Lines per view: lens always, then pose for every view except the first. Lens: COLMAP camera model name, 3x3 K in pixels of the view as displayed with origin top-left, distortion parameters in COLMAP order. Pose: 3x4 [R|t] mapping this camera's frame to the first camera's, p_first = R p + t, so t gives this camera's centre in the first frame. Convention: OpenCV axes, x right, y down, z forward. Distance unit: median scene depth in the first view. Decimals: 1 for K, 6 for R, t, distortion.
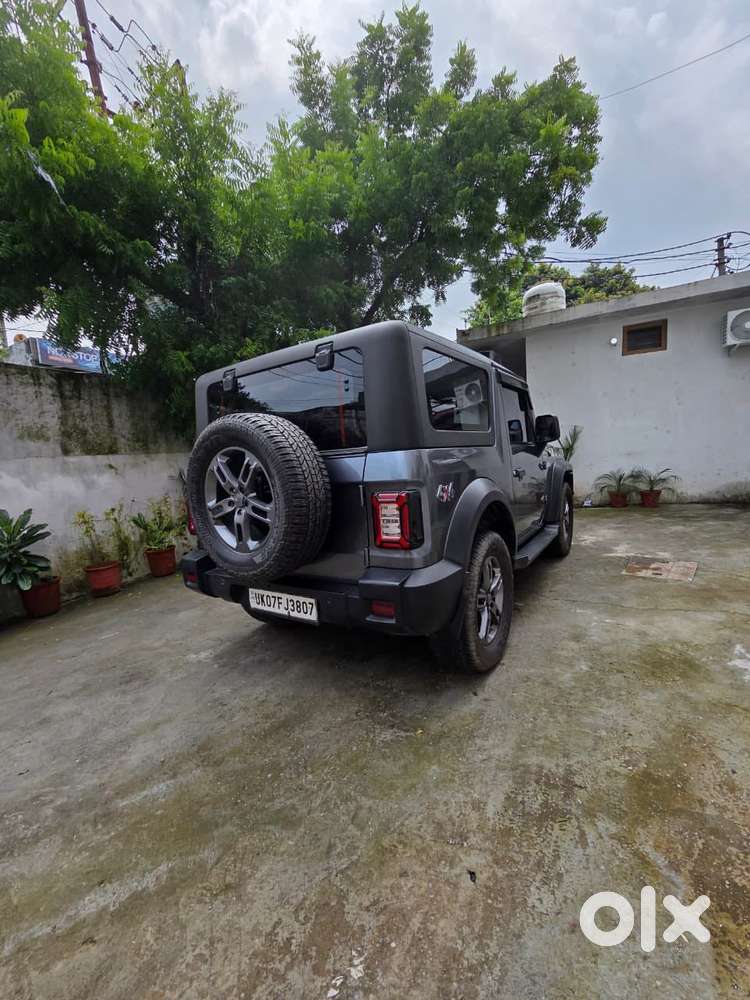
lens RADIAL K [[409.5, 0, 378.5], [0, 409.5, 503.7], [0, 0, 1]] dist [0.012169, -0.004847]
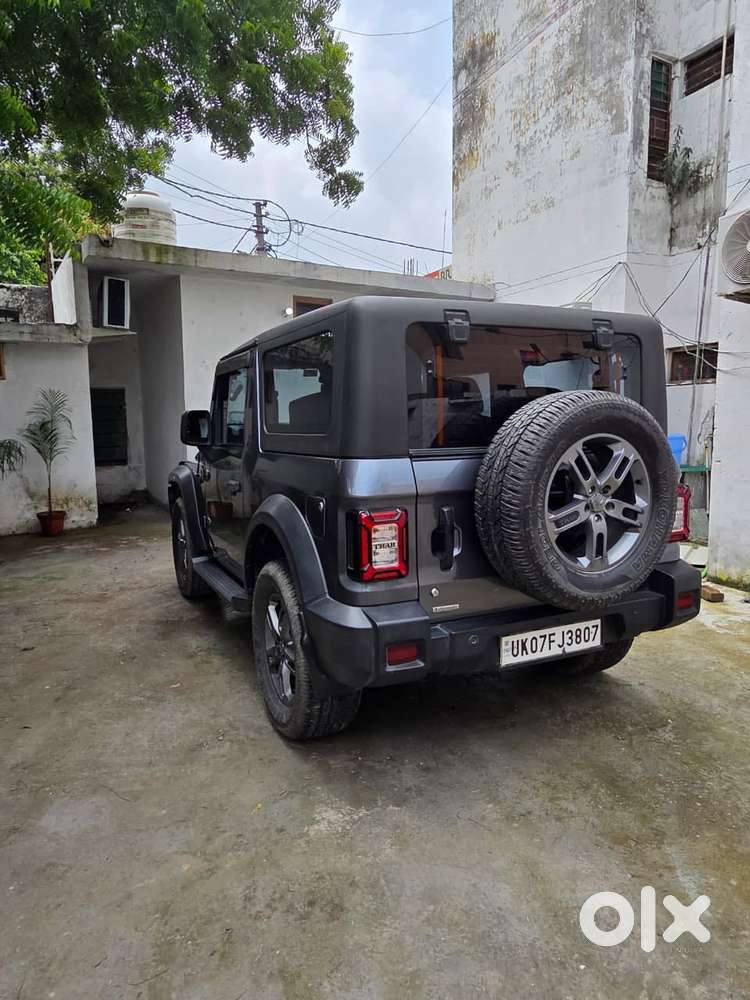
lens RADIAL K [[662.5, 0, 370.3], [0, 662.5, 510.3], [0, 0, 1]] dist [0.024720, -0.014454]
pose [[0.524985, -0.052572, 0.849486, -1.163010], [0.078914, 0.996798, 0.012919, -0.031000], [-0.847445, 0.060254, 0.527453, 0.509076]]
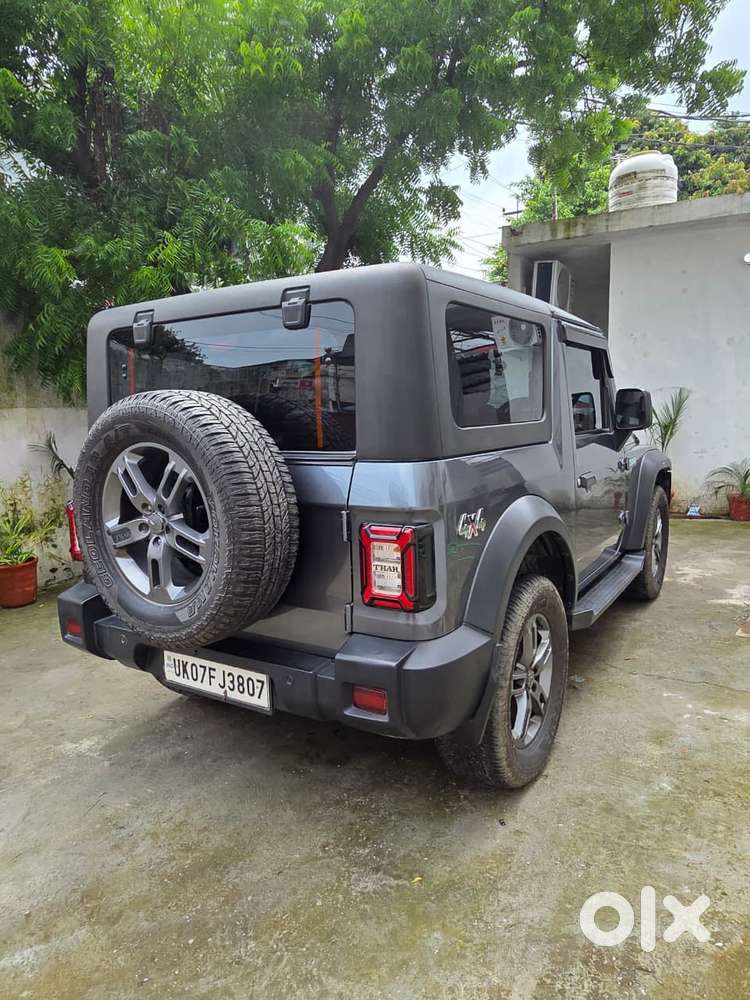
lens RADIAL K [[662.5, 0, 382.5], [0, 662.5, 503.1], [0, 0, 1]] dist [0.024720, -0.014454]
pose [[0.998771, 0.040346, 0.028772, -0.008739], [-0.041131, 0.998782, 0.027258, -0.060627], [-0.027638, -0.028408, 0.999214, -0.048566]]
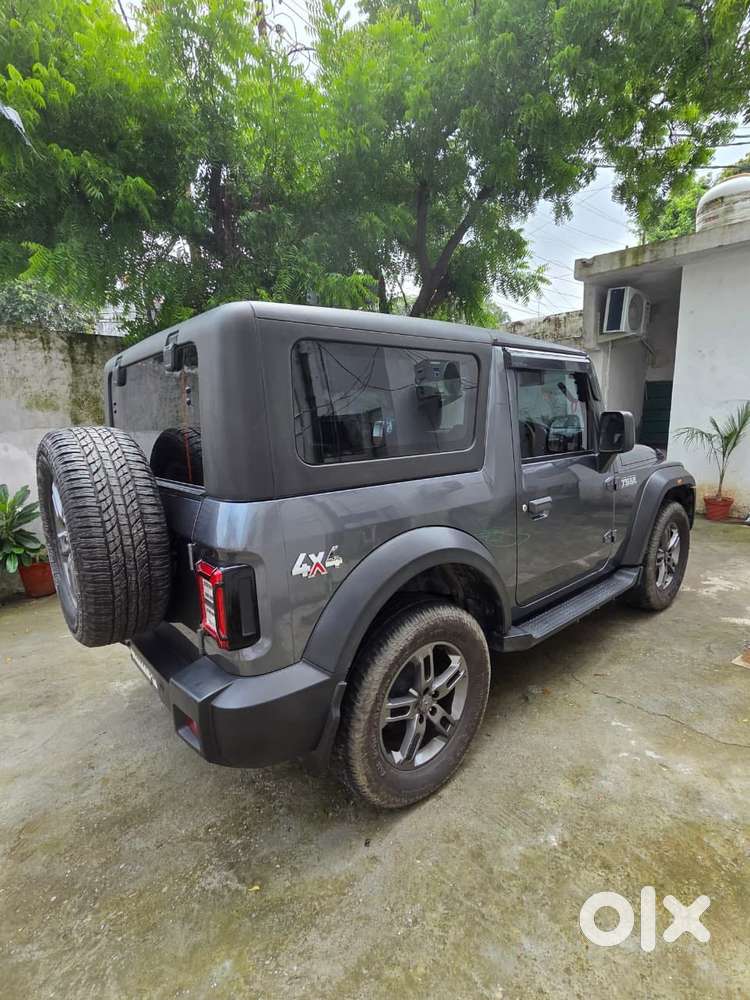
lens RADIAL K [[480.7, 0, 378.7], [0, 480.7, 502.7], [0, 0, 1]] dist [0.011007, -0.003948]
pose [[0.961161, 0.089845, -0.260954, 0.327147], [-0.069204, 0.993779, 0.087256, -0.143247], [0.267170, -0.065808, 0.961400, 0.202292]]
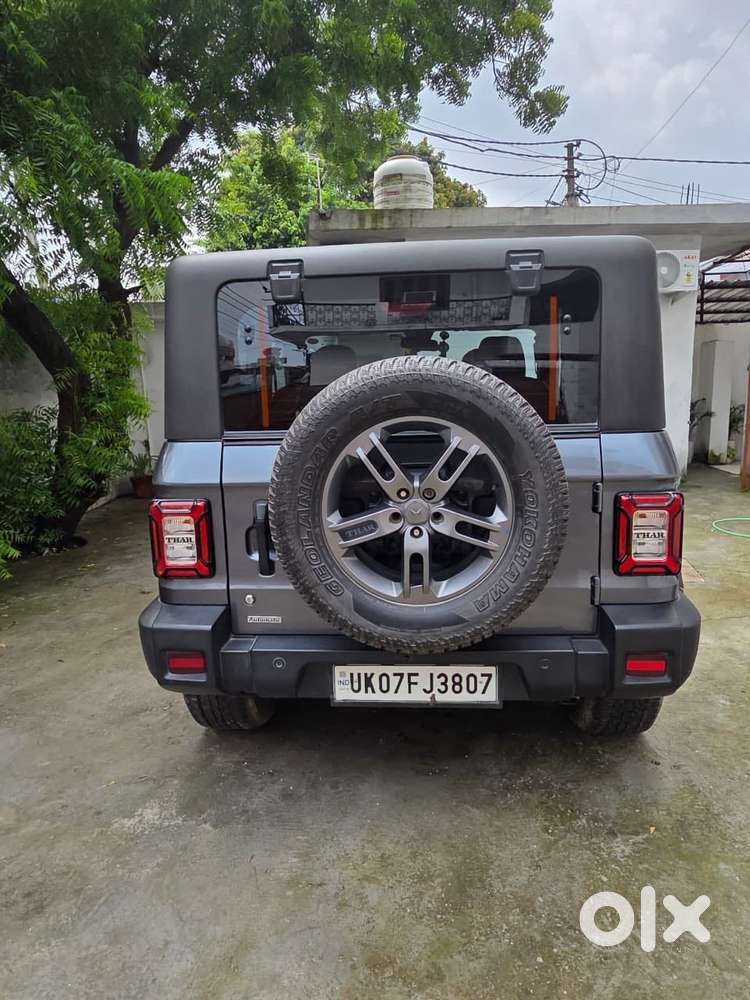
lens RADIAL K [[662.5, 0, 381.3], [0, 662.5, 513.8], [0, 0, 1]] dist [0.024720, -0.014454]
pose [[0.874920, -0.039979, 0.482614, -0.587814], [0.018787, 0.998638, 0.048669, -0.035868], [-0.483902, -0.033514, 0.874480, 0.168740]]
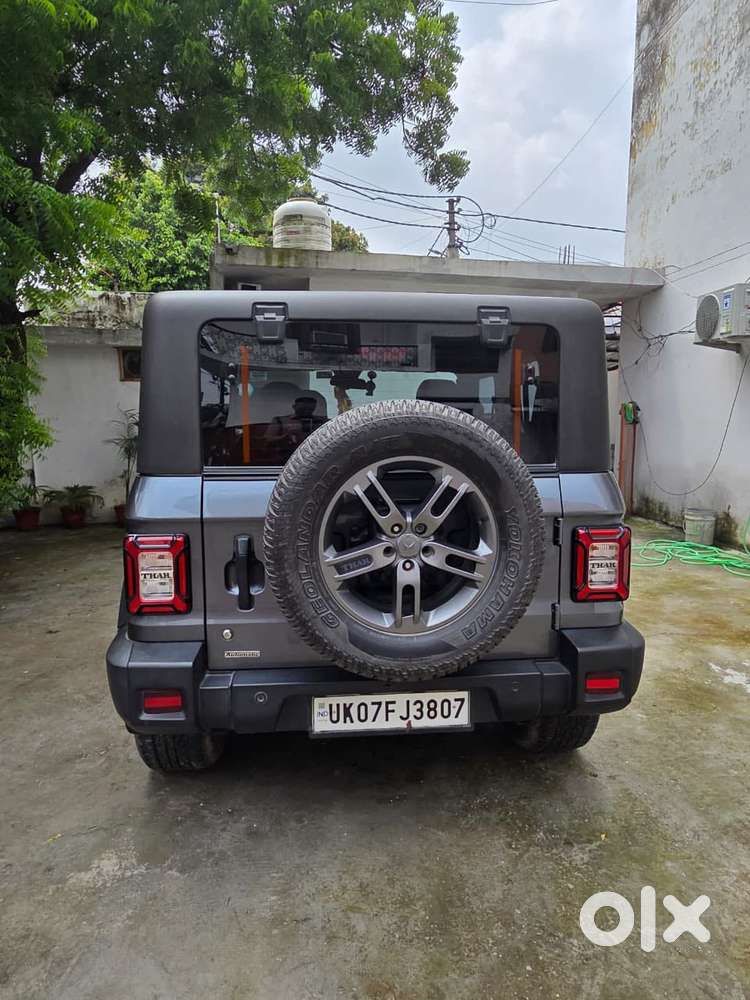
lens RADIAL K [[662.5, 0, 376.2], [0, 662.5, 511.7], [0, 0, 1]] dist [0.024720, -0.014454]
pose [[0.777316, -0.013365, 0.628968, -0.702893], [0.016522, 0.999863, 0.000828, -0.041751], [-0.628893, 0.009748, 0.777431, 0.205294]]
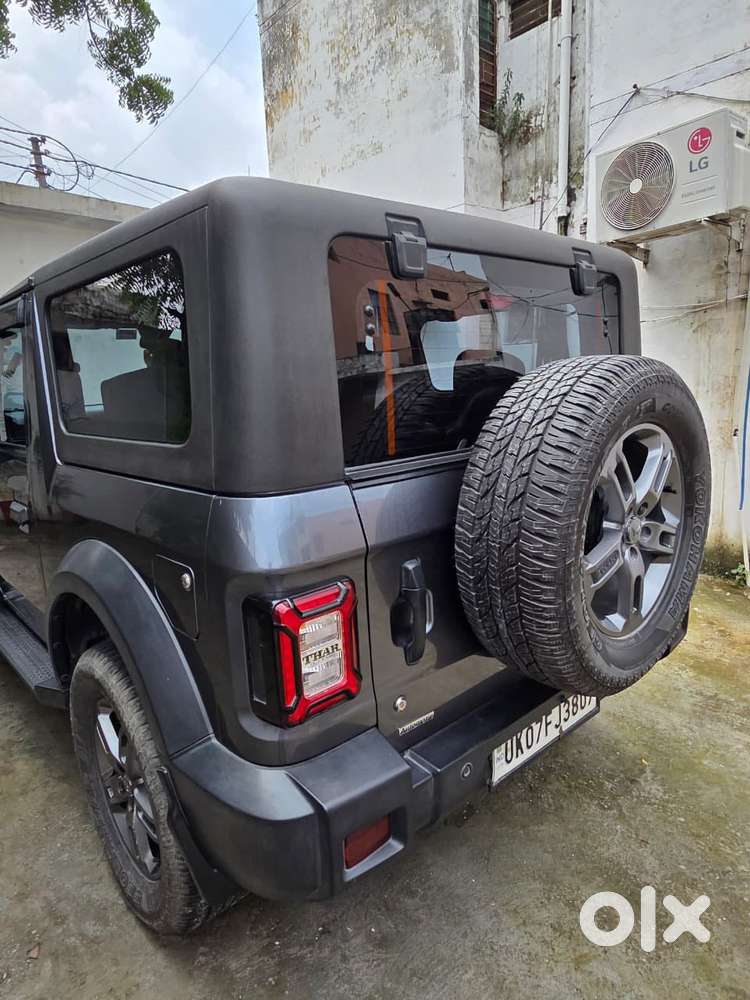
lens RADIAL K [[619.7, 0, 376.9], [0, 619.7, 506.2], [0, 0, 1]] dist [0.014320, -0.009228]
pose [[0.258238, -0.143063, 0.955430, -0.816190], [0.140825, 0.983985, 0.109276, -0.116312], [-0.955762, 0.106329, 0.274249, 0.781977]]
